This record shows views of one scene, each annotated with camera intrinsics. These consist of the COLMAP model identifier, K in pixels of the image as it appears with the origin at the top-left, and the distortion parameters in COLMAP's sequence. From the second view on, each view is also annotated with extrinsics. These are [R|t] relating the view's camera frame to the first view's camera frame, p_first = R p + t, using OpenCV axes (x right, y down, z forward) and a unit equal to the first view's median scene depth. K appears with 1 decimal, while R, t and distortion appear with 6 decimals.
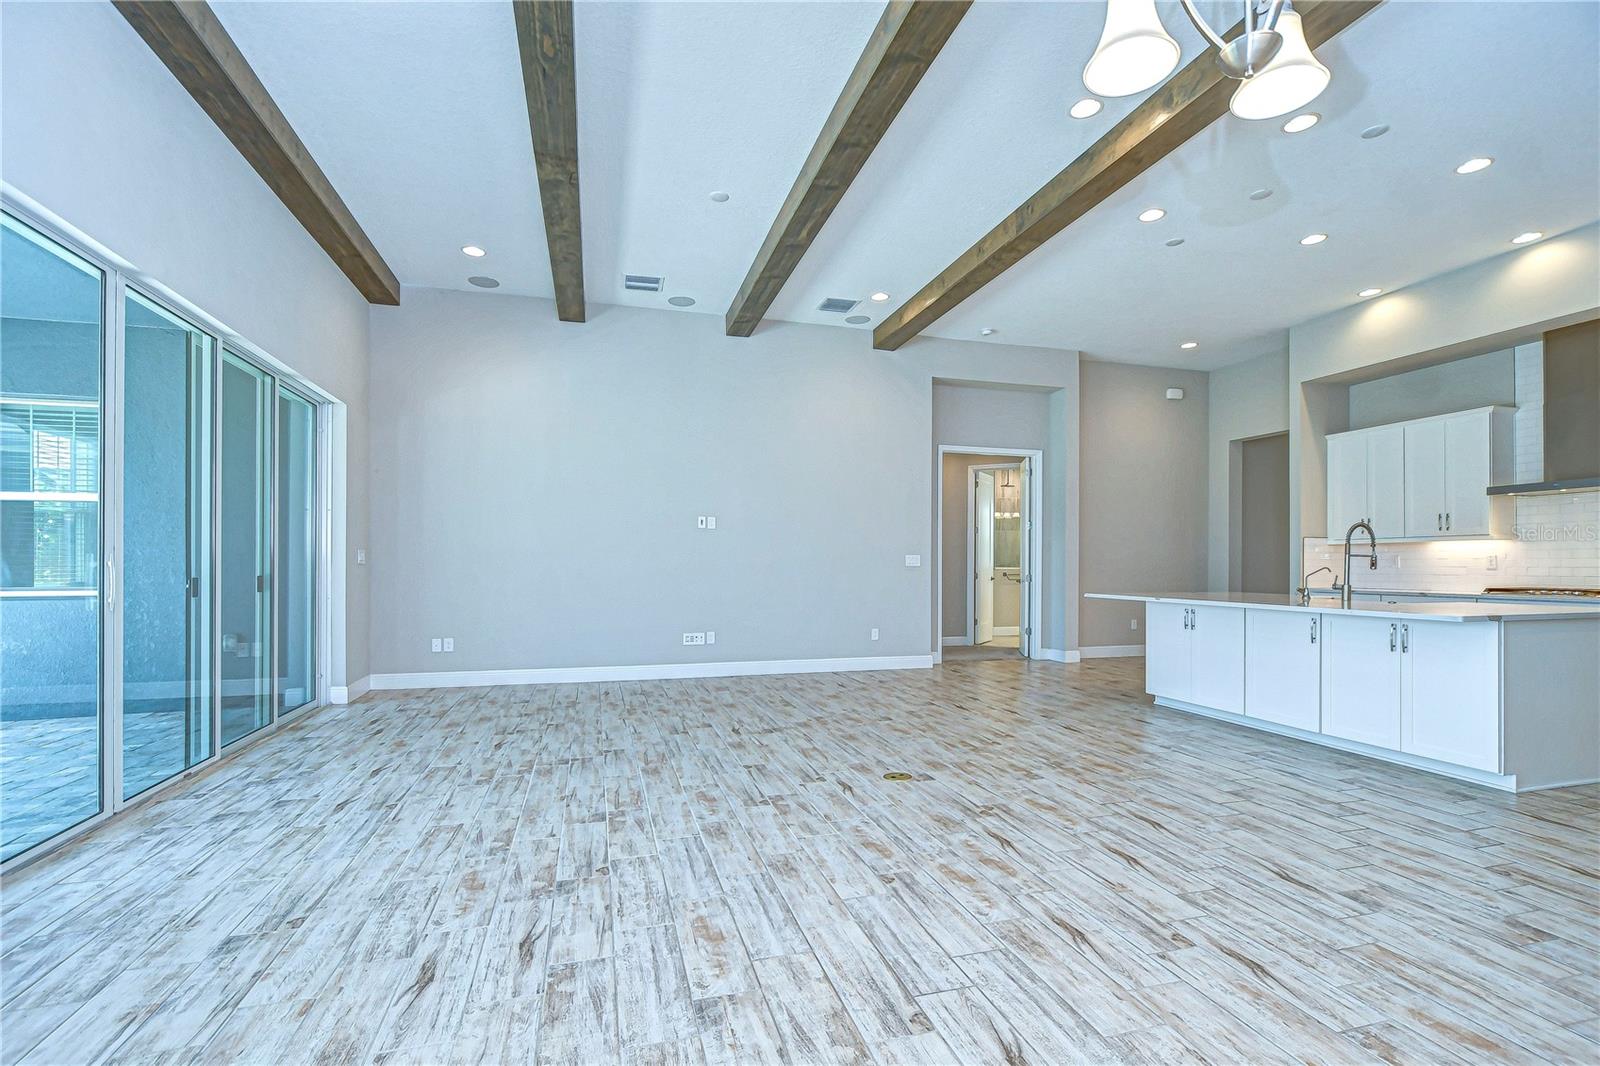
lens RADIAL K [[724.0, 0, 796.7], [0, 724.0, 556.1], [0, 0, 1]] dist [-0.000403, -0.001208]
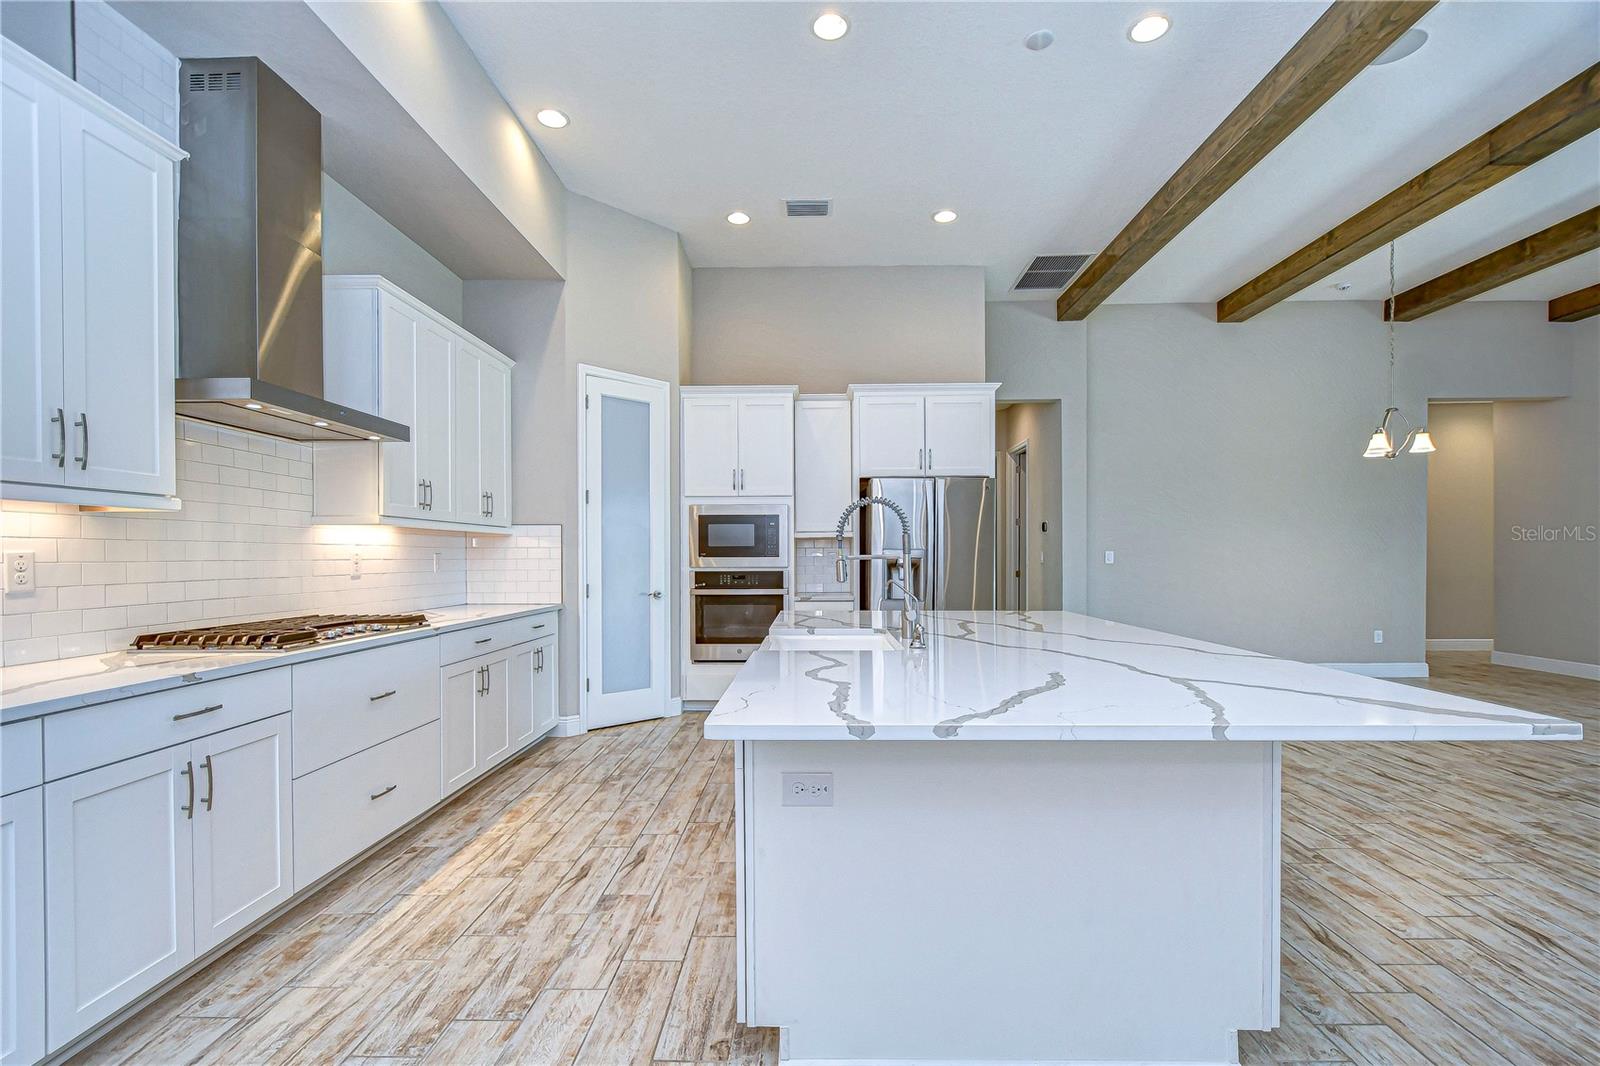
lens RADIAL K [[704.8, 0, 819.5], [0, 704.8, 580.0], [0, 0, 1]] dist [-0.001861, -0.000244]
pose [[-0.955035, -0.009943, 0.296326, 0.908618], [-0.003097, 0.999718, 0.023564, 0.005935], [-0.296477, 0.021587, -0.954796, 2.076967]]
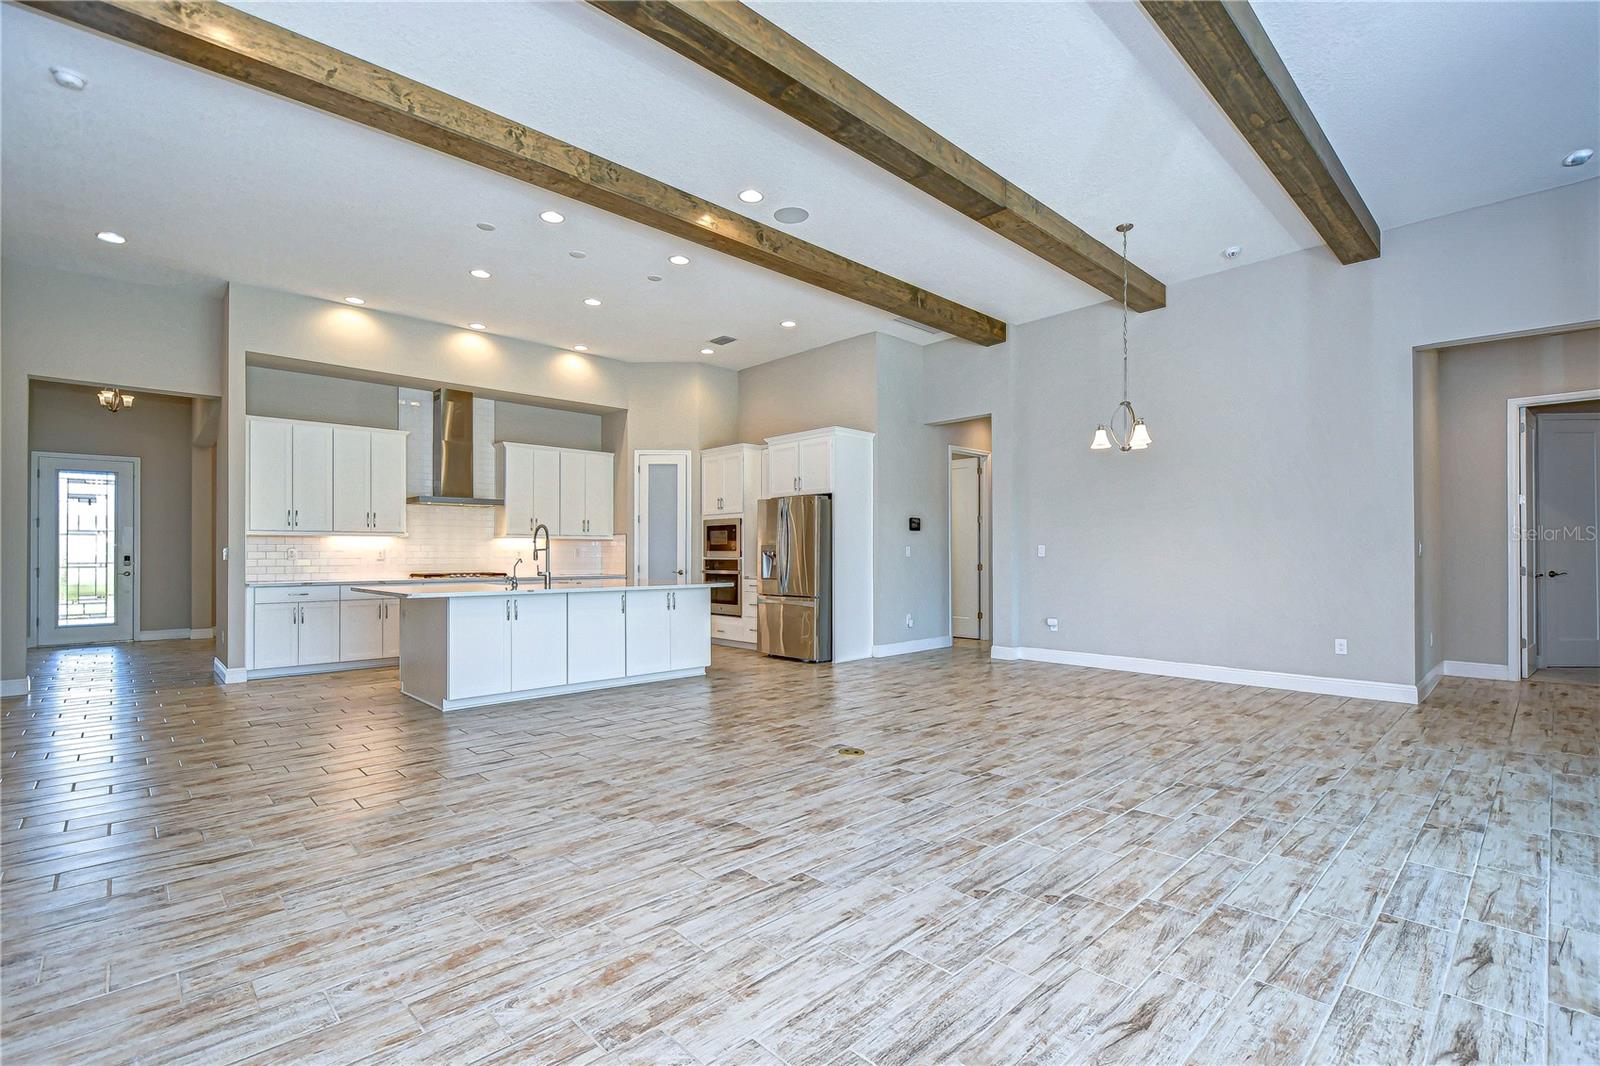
lens RADIAL K [[724.0, 0, 796.7], [0, 724.0, 556.1], [0, 0, 1]] dist [-0.000403, -0.001208]
pose [[-0.465639, -0.003765, 0.884967, -0.816097], [-0.009263, 0.999957, -0.000620, 0.010113], [-0.884926, -0.008486, -0.465654, 1.638672]]
